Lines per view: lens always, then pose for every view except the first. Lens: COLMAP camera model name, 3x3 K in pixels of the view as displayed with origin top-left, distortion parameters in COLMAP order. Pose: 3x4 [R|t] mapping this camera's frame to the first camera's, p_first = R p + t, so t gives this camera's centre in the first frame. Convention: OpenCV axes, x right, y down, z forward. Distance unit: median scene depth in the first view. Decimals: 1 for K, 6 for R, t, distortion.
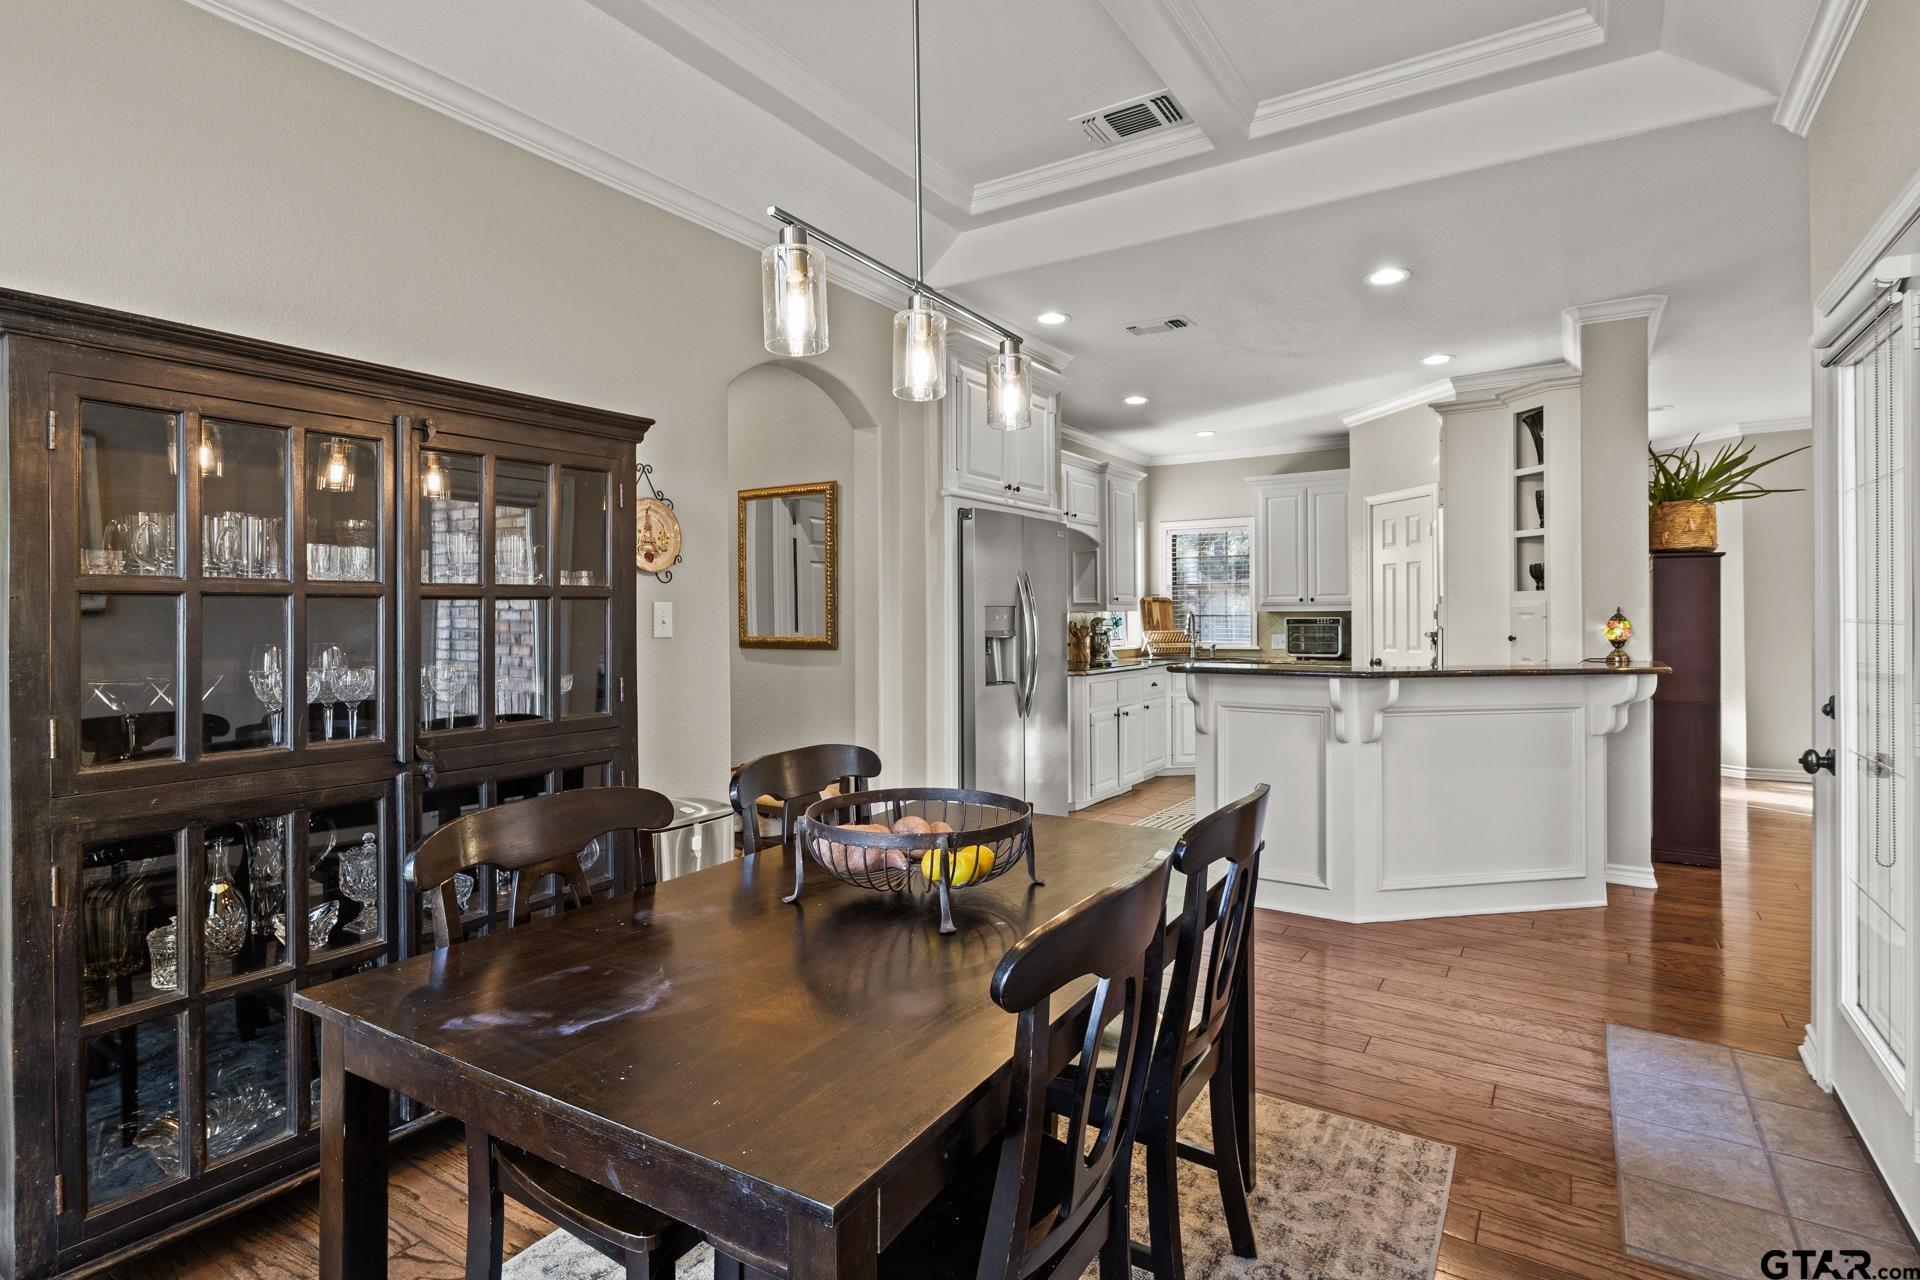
lens RADIAL K [[959.5, 0, 968.2], [0, 959.5, 607.7], [0, 0, 1]] dist [-0.001700, 0.000106]
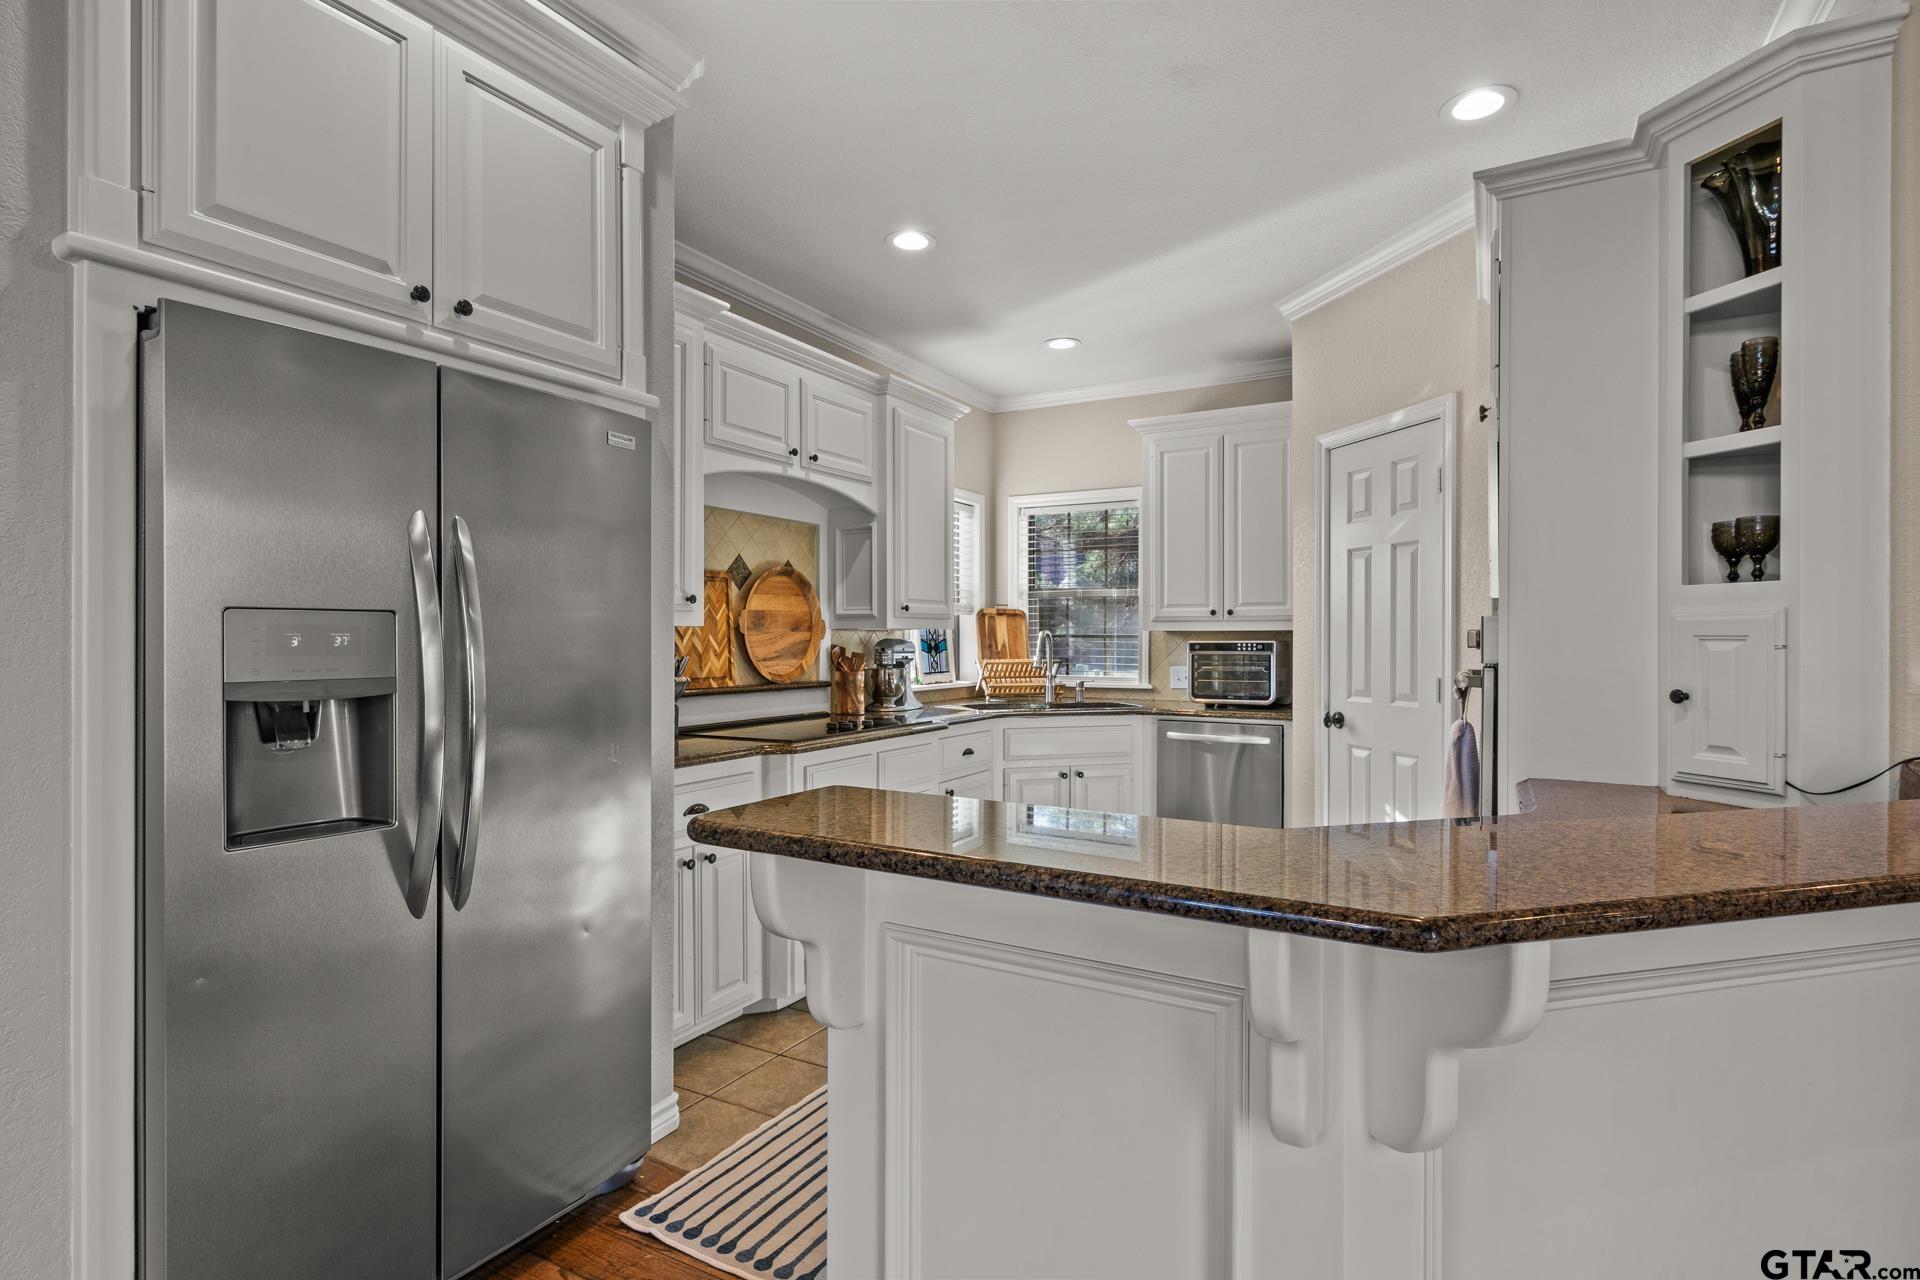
lens RADIAL K [[961.1, 0, 965.9], [0, 961.1, 632.5], [0, 0, 1]] dist [0.003270, 0.002474]
pose [[0.997979, 0.005167, 0.063331, 0.150412], [-0.005566, 0.999966, 0.006123, 0.001973], [-0.063298, -0.006463, 0.997974, 0.394365]]
